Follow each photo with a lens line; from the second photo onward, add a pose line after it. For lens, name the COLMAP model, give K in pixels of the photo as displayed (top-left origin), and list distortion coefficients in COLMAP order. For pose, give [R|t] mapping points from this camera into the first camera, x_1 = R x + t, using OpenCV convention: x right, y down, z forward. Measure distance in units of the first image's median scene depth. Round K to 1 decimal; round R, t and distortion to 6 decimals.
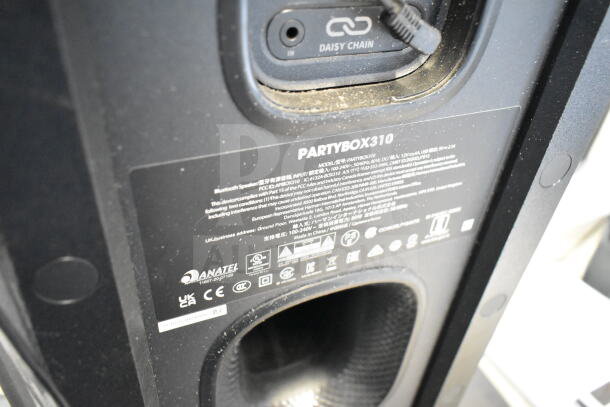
lens RADIAL K [[476.5, 0, 302.9], [0, 476.5, 202.2], [0, 0, 1]] dist [-0.005954, -0.006716]
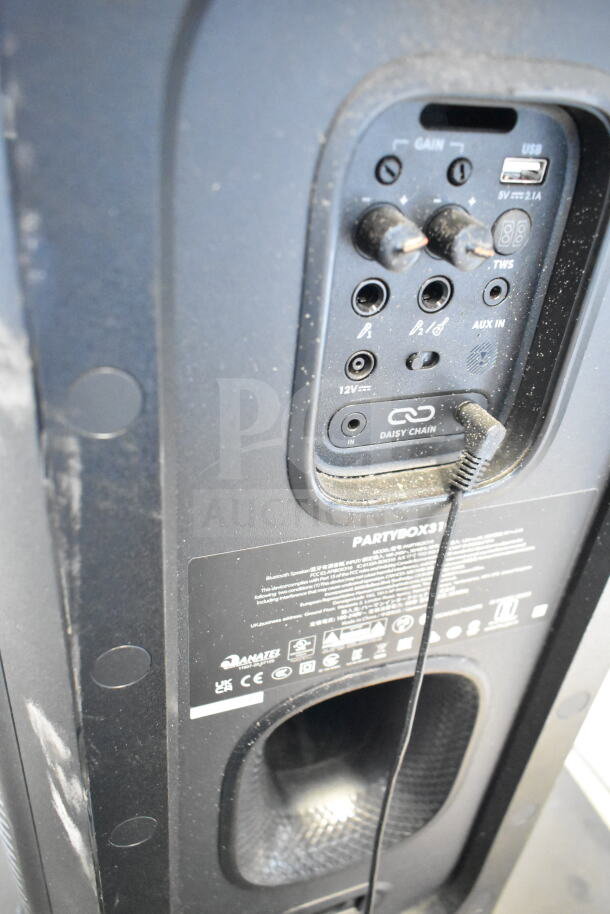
lens RADIAL K [[714.0, 0, 308.3], [0, 714.0, 459.5], [0, 0, 1]] dist [-0.005954, -0.006716]
pose [[0.998082, 0.049519, -0.037153, -0.047787], [-0.051977, 0.996302, -0.068409, -0.143359], [0.033628, 0.070209, 0.996965, -0.400695]]
